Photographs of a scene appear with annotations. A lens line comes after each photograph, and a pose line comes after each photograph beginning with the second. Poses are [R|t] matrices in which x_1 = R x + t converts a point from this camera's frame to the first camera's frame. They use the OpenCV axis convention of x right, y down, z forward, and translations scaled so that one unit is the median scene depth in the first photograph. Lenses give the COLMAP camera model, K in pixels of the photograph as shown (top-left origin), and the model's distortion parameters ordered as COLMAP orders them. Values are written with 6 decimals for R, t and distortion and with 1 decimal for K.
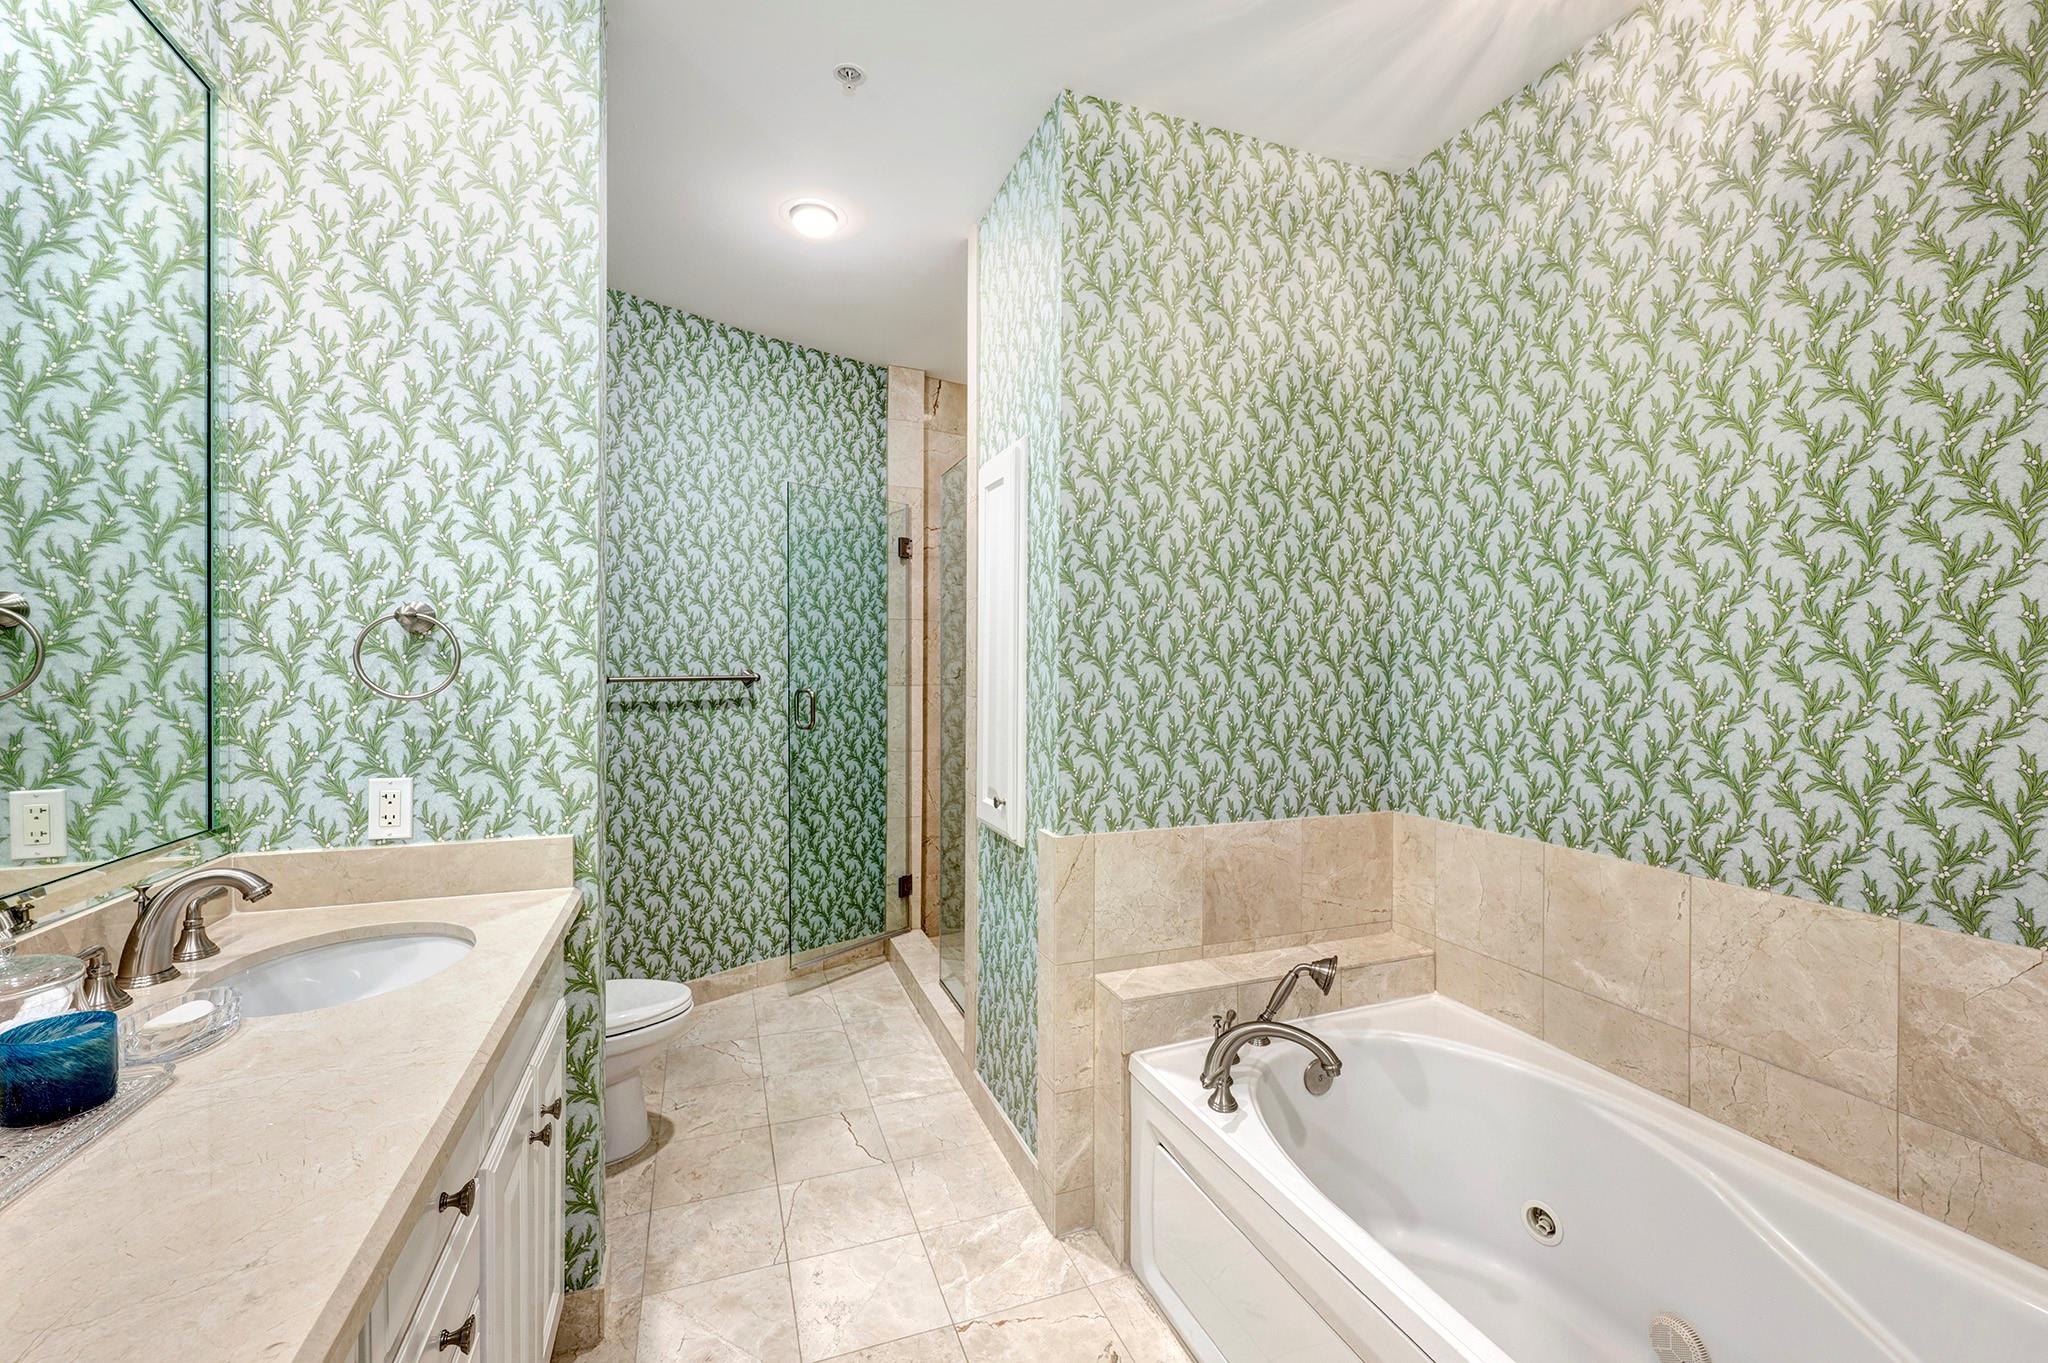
lens RADIAL K [[803.4, 0, 1011.7], [0, 803.4, 678.3], [0, 0, 1]] dist [0.011713, 0.000339]
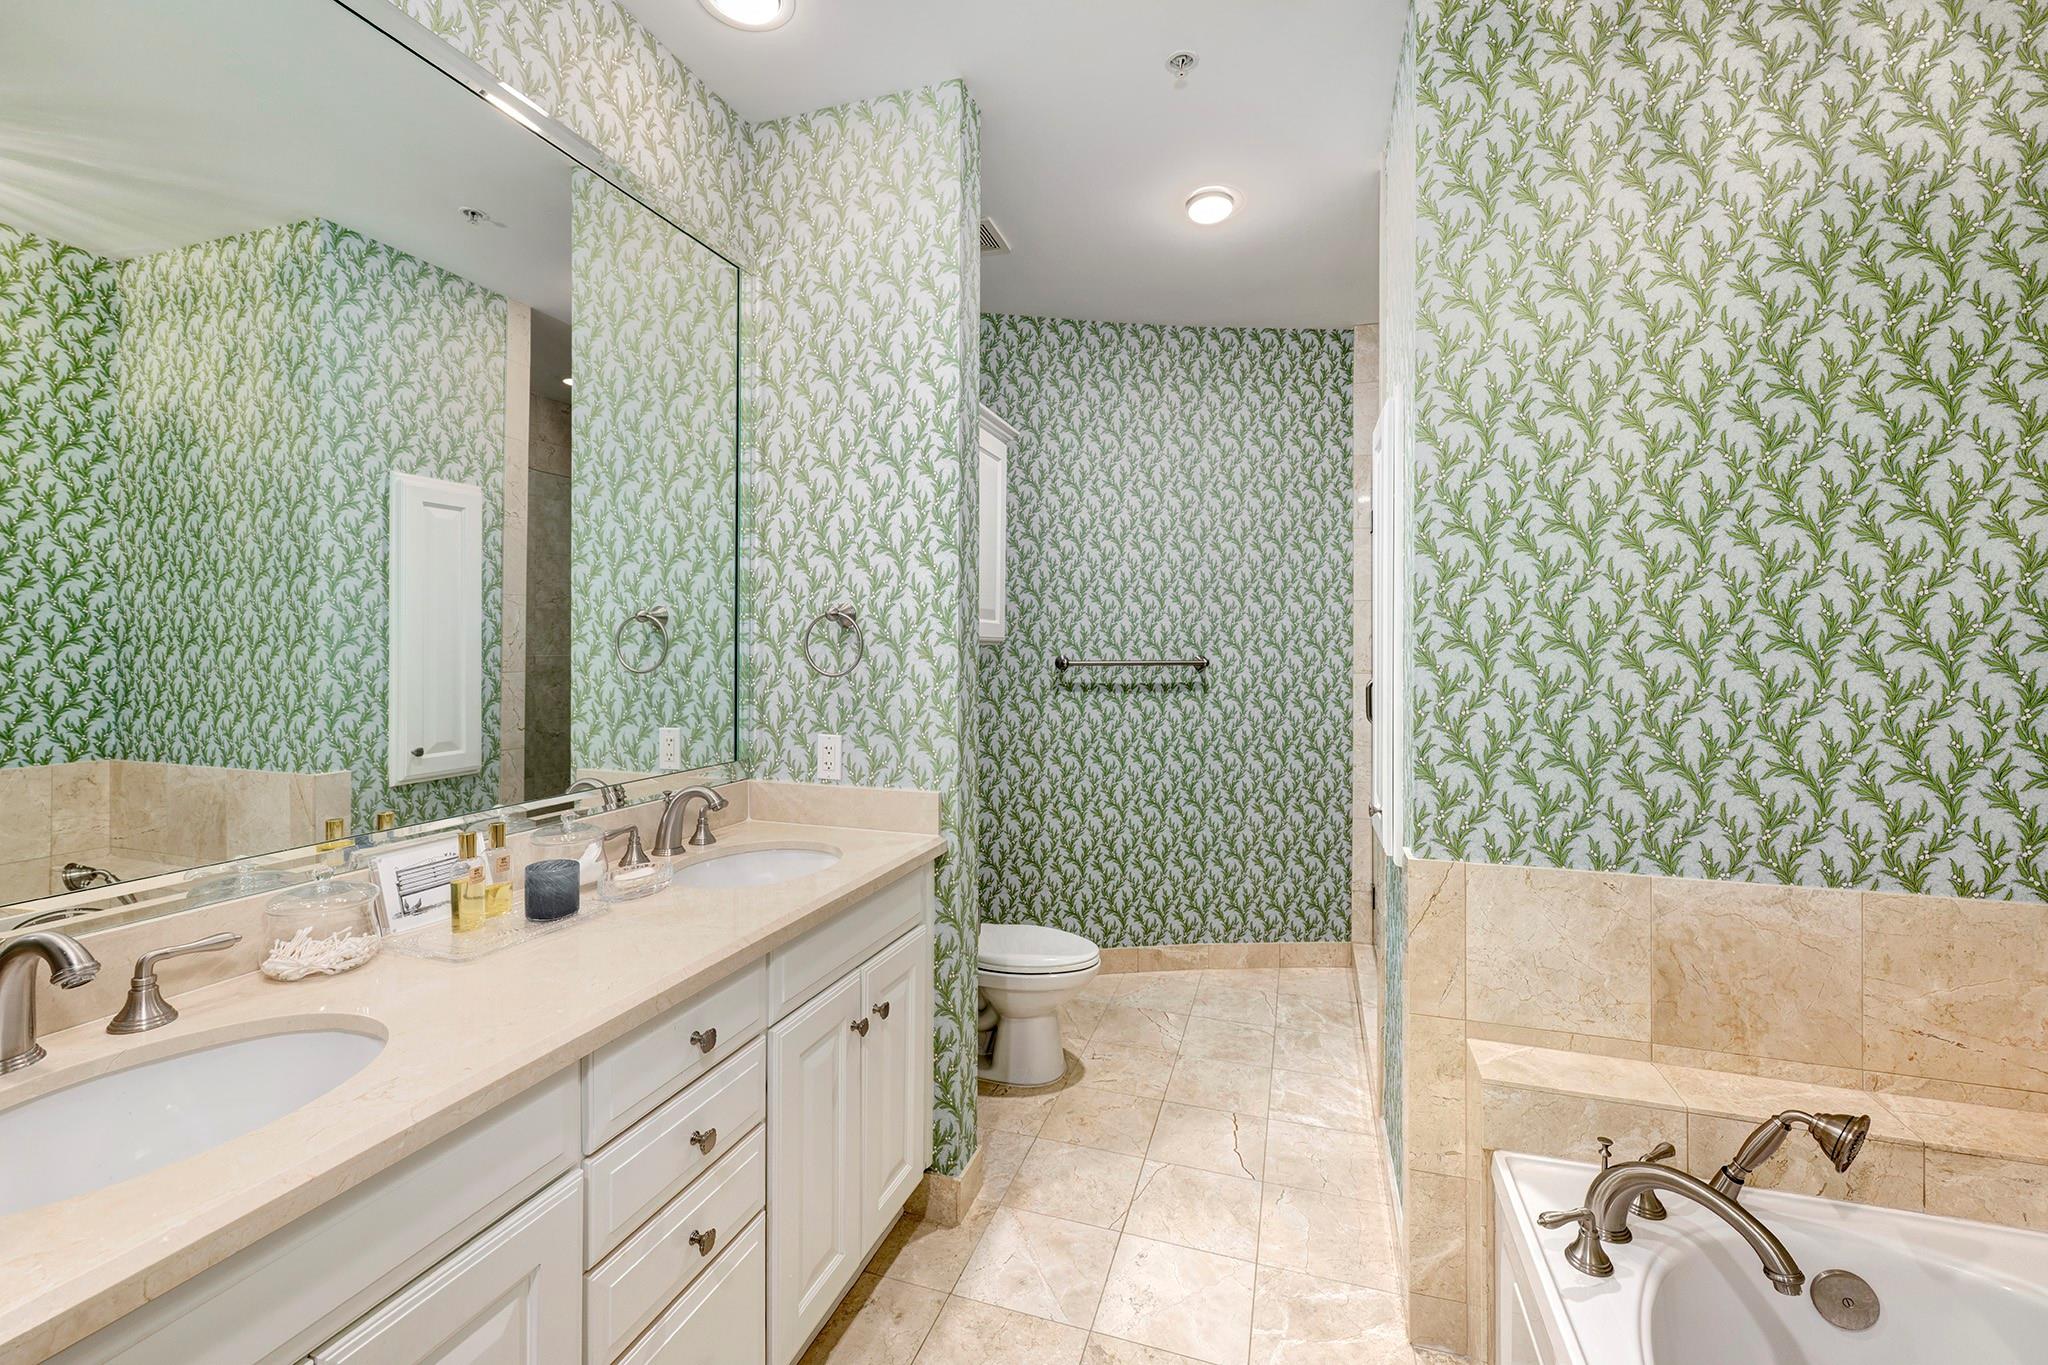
lens RADIAL K [[817.0, 0, 1059.3], [0, 817.0, 651.0], [0, 0, 1]] dist [0.002742, 0.000776]
pose [[0.805072, 0.002666, -0.593171, 0.243468], [-0.011738, 0.999866, -0.011438, -0.003059], [0.593061, 0.016171, 0.804995, 0.093062]]
